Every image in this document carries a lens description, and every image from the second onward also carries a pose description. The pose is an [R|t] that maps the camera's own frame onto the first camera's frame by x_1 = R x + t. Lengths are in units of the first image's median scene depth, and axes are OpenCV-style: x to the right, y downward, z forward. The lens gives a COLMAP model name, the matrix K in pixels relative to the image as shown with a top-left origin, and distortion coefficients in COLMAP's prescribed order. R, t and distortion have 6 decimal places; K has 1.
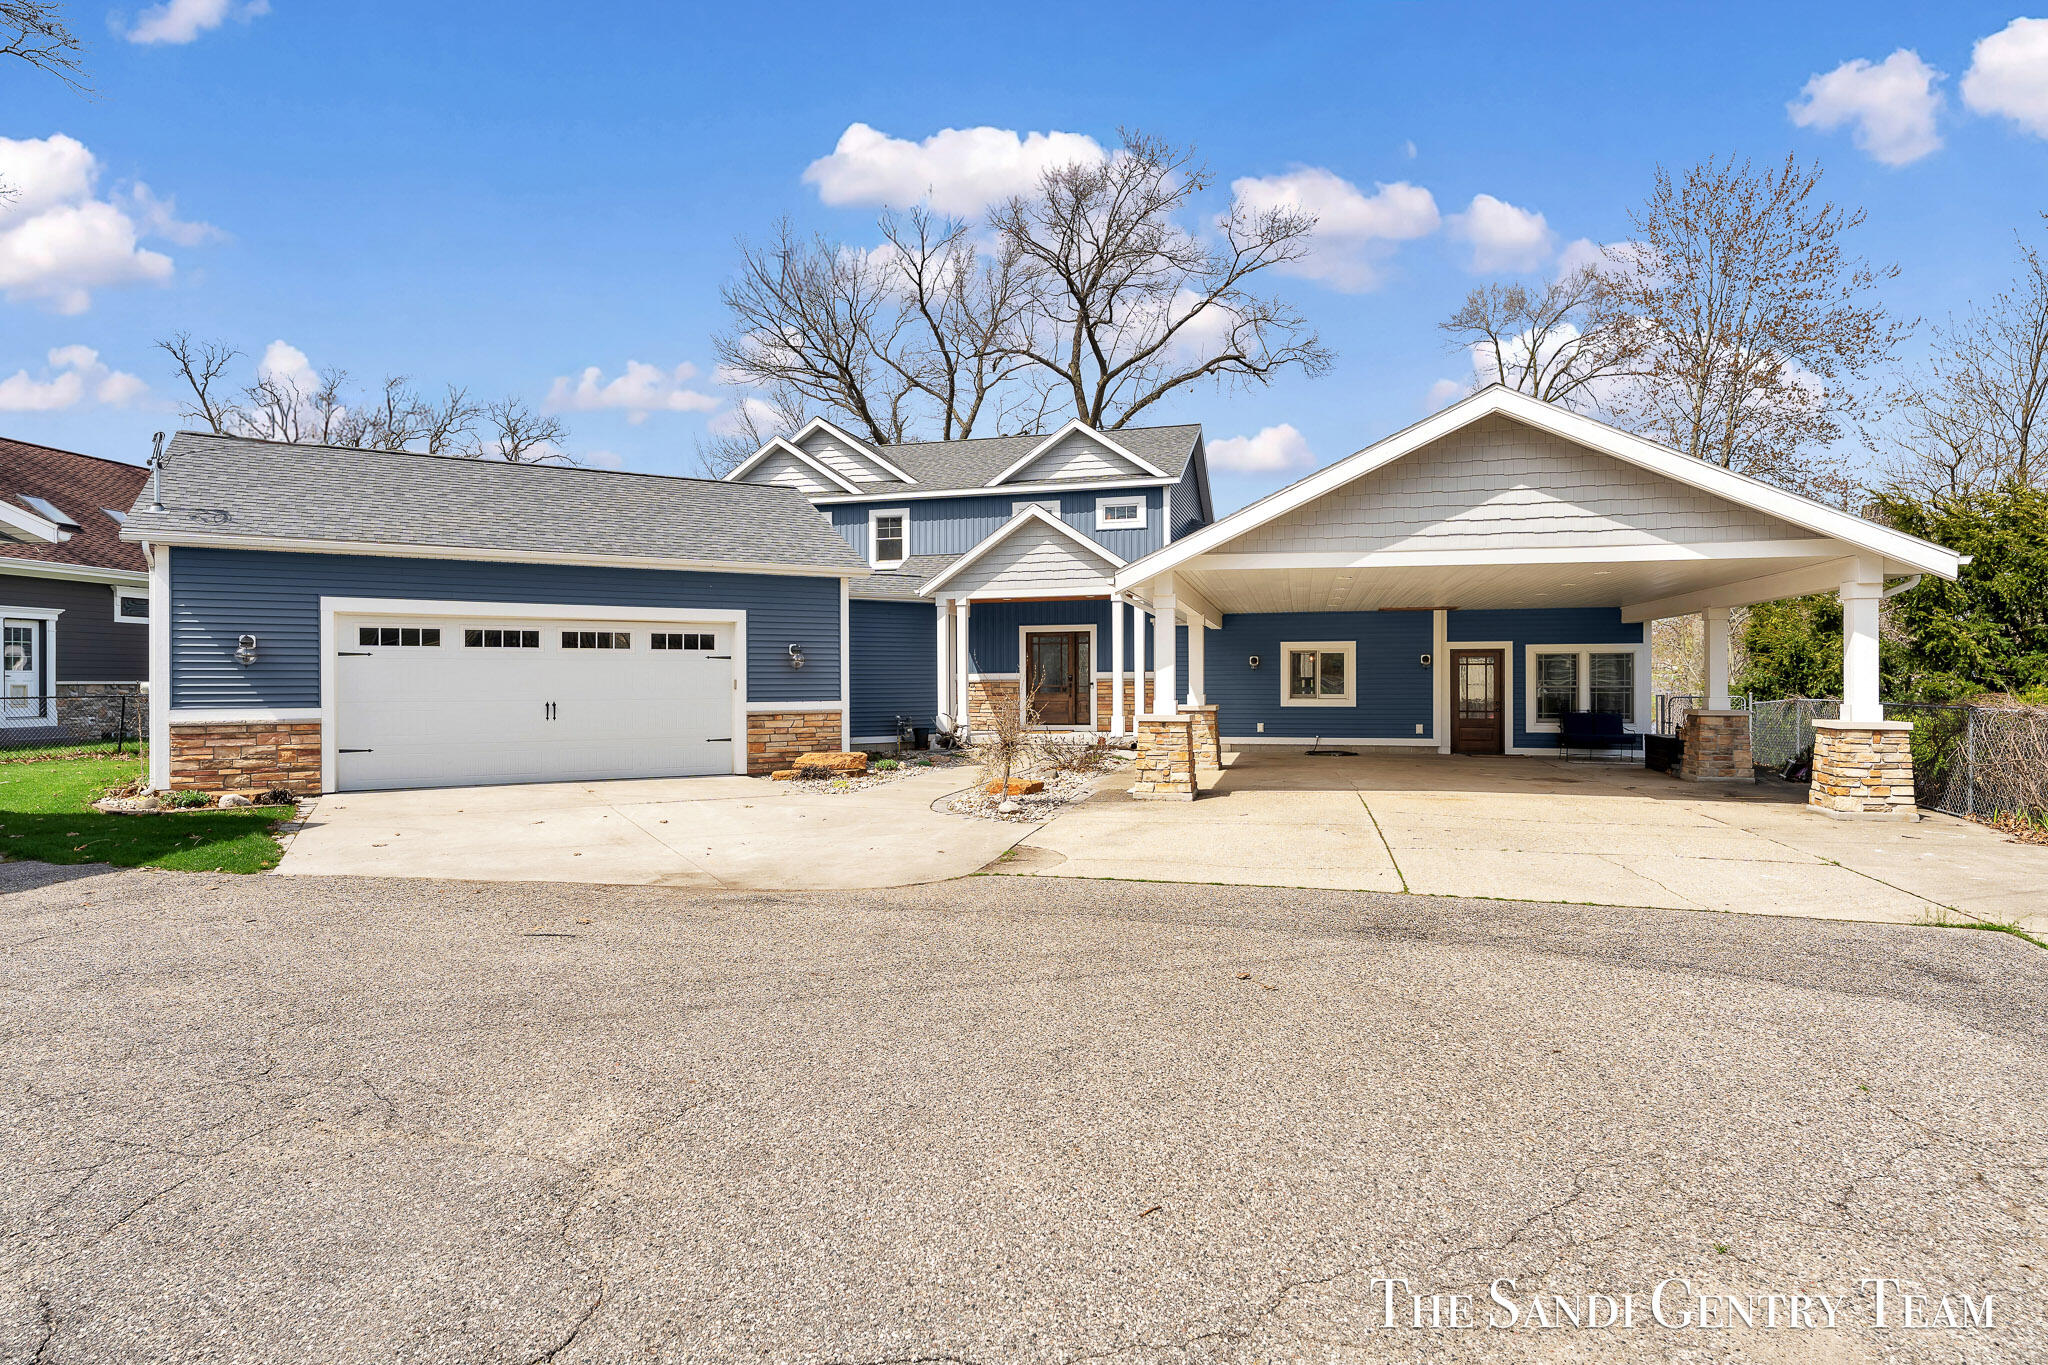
lens RADIAL K [[1068.2, 0, 1019.8], [0, 1068.2, 672.5], [0, 0, 1]] dist [0.000618, -0.000099]
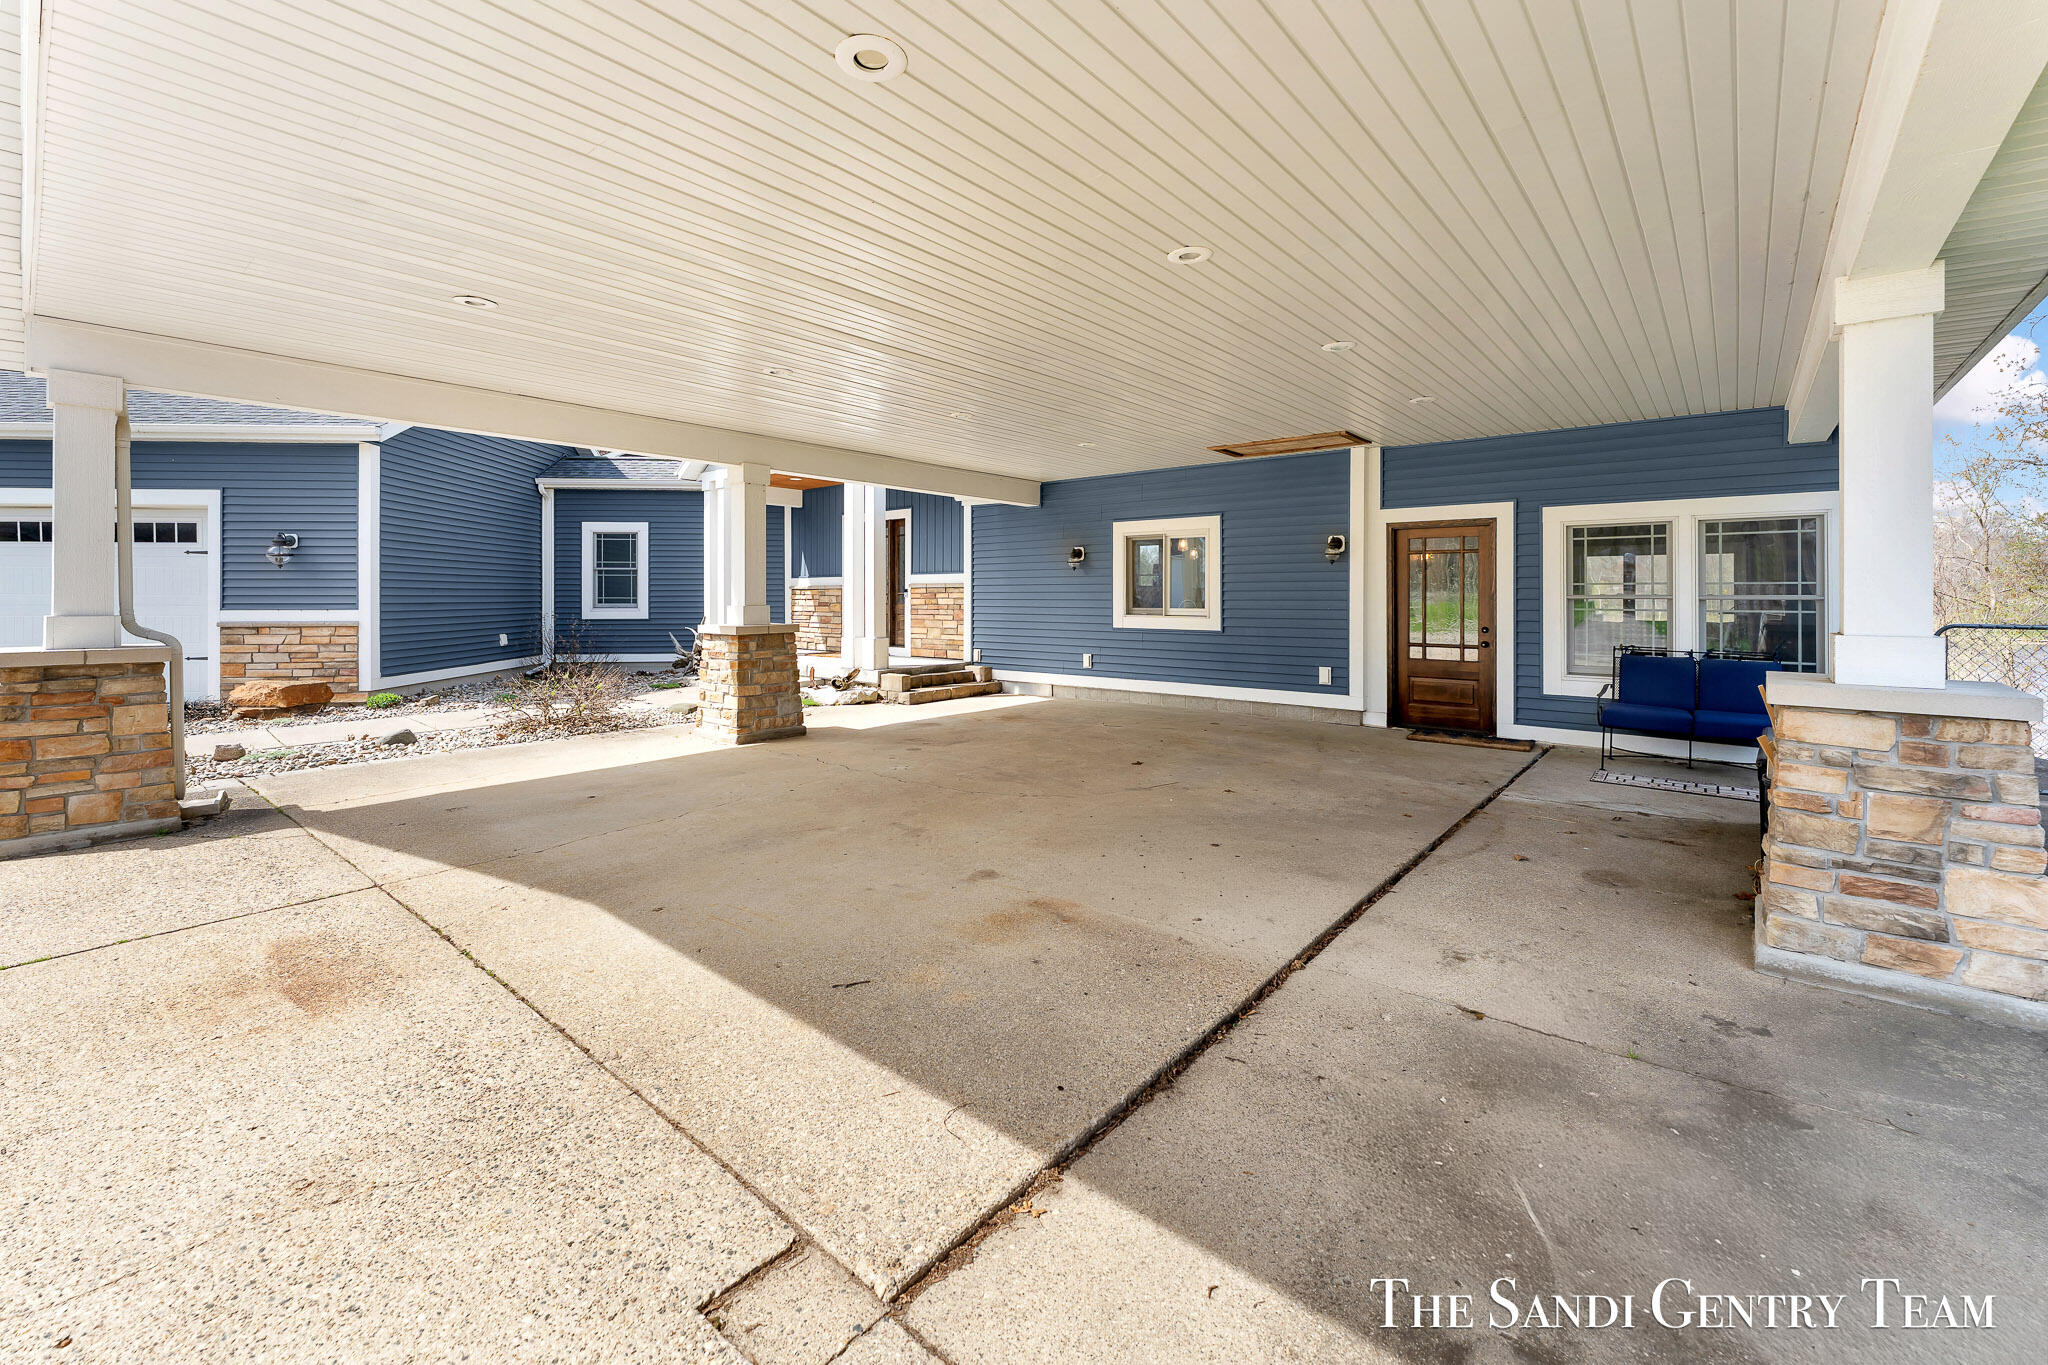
lens RADIAL K [[854.2, 0, 1021.4], [0, 854.2, 593.6], [0, 0, 1]] dist [-0.000339, -0.000015]
pose [[0.905447, 0.003074, -0.424448, 0.458970], [-0.000371, 0.999979, 0.006452, 0.010407], [0.424459, -0.005685, 0.905429, 0.607157]]
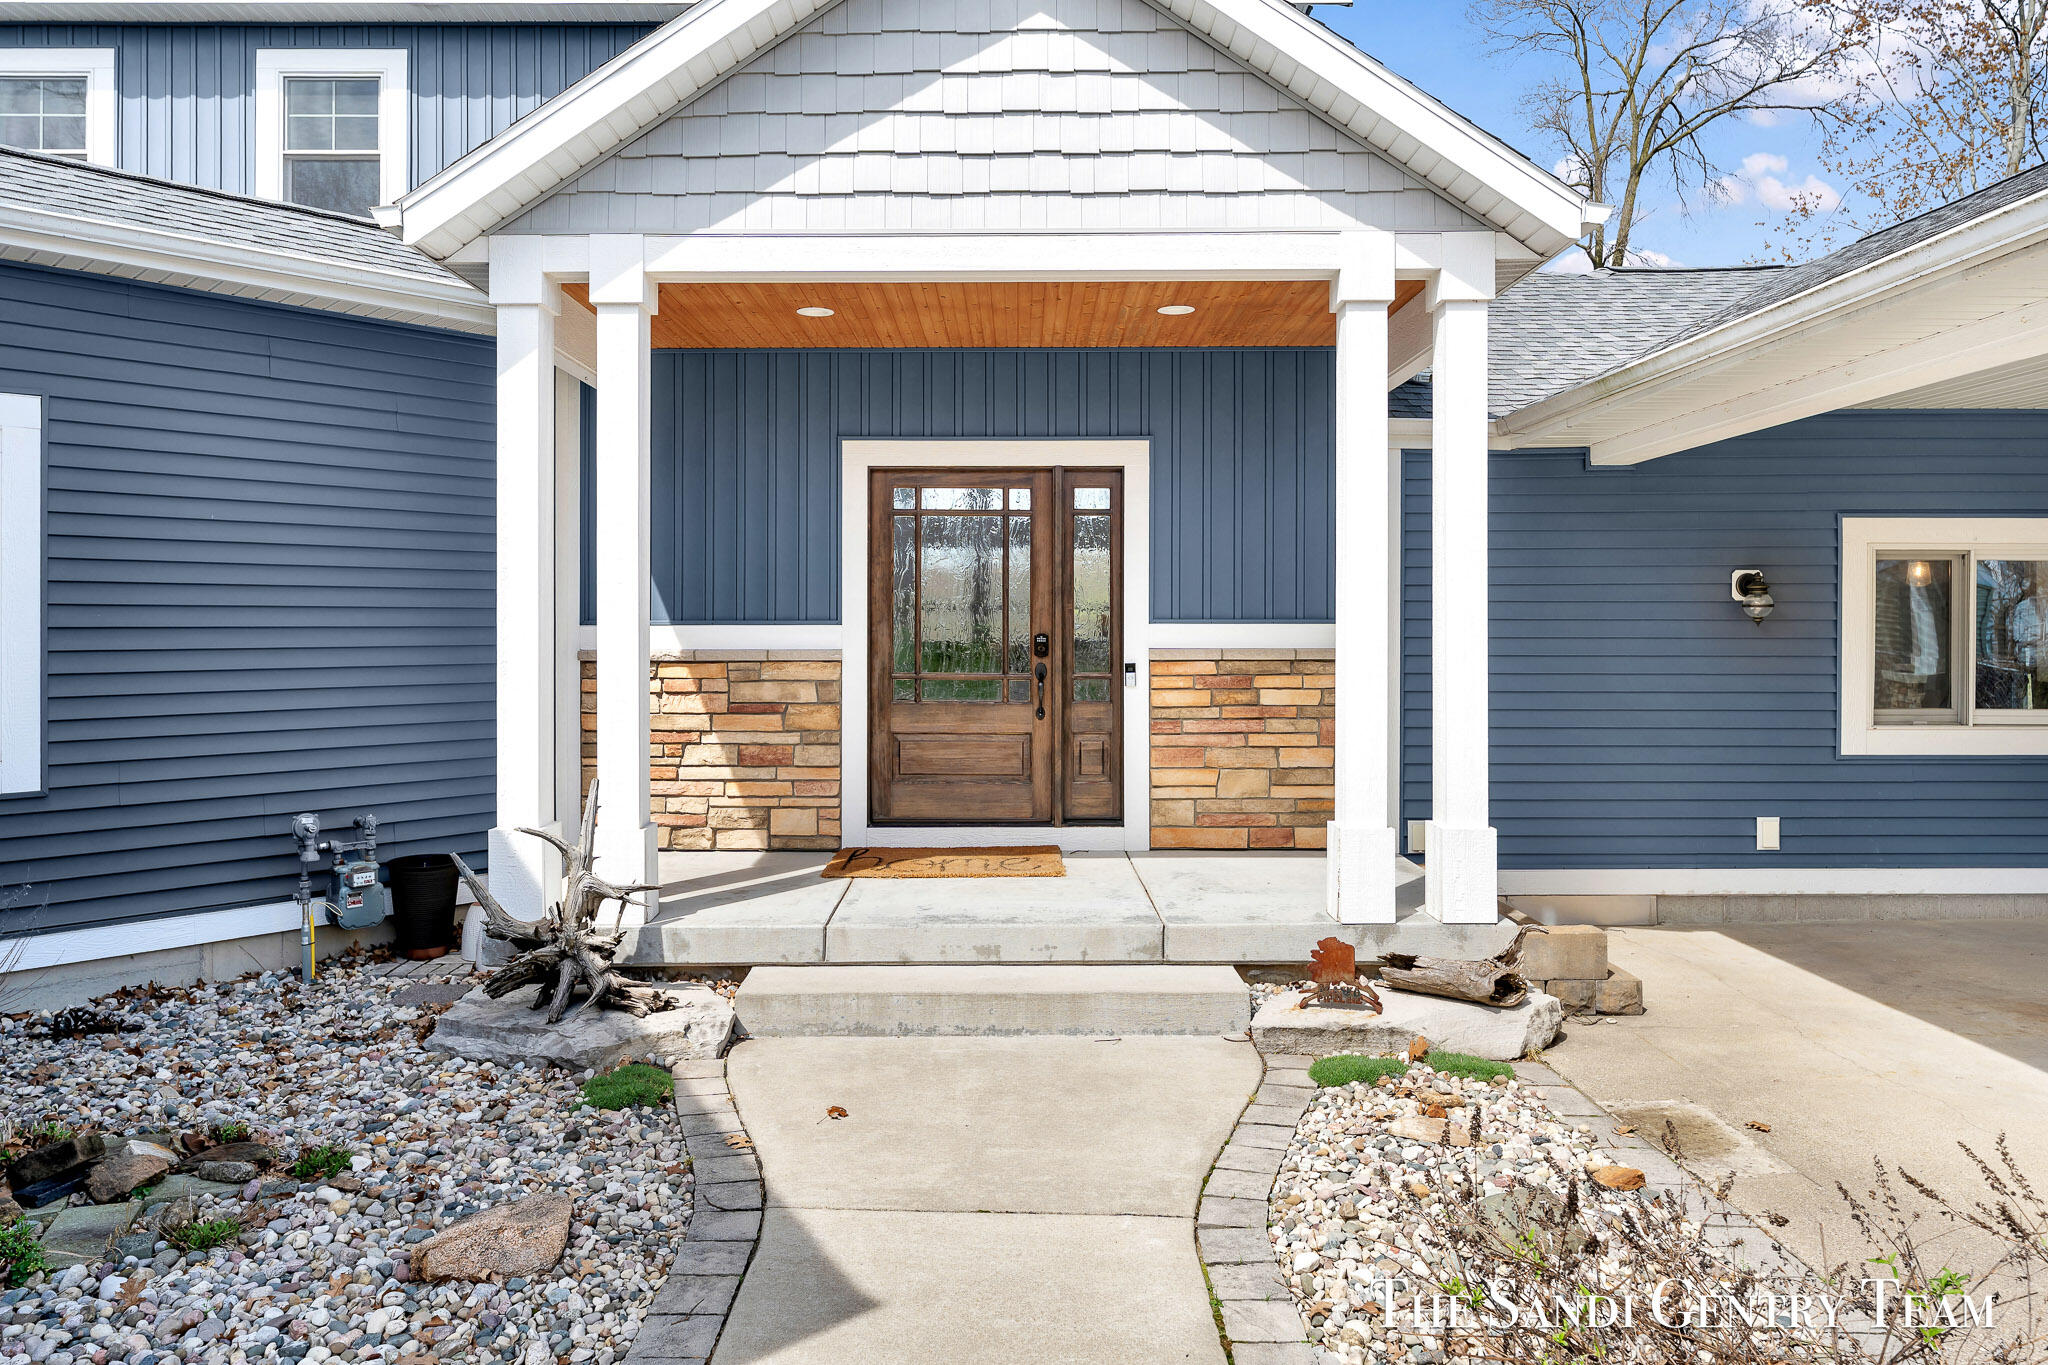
lens RADIAL K [[1368.8, 0, 1027.0], [0, 1368.8, 630.6], [0, 0, 1]] dist [0.000426, 0.002191]
pose [[0.963110, 0.003599, 0.269083, -0.056068], [-0.006911, 0.999912, 0.011361, -0.002650], [-0.269019, -0.012802, 0.963050, 0.818036]]
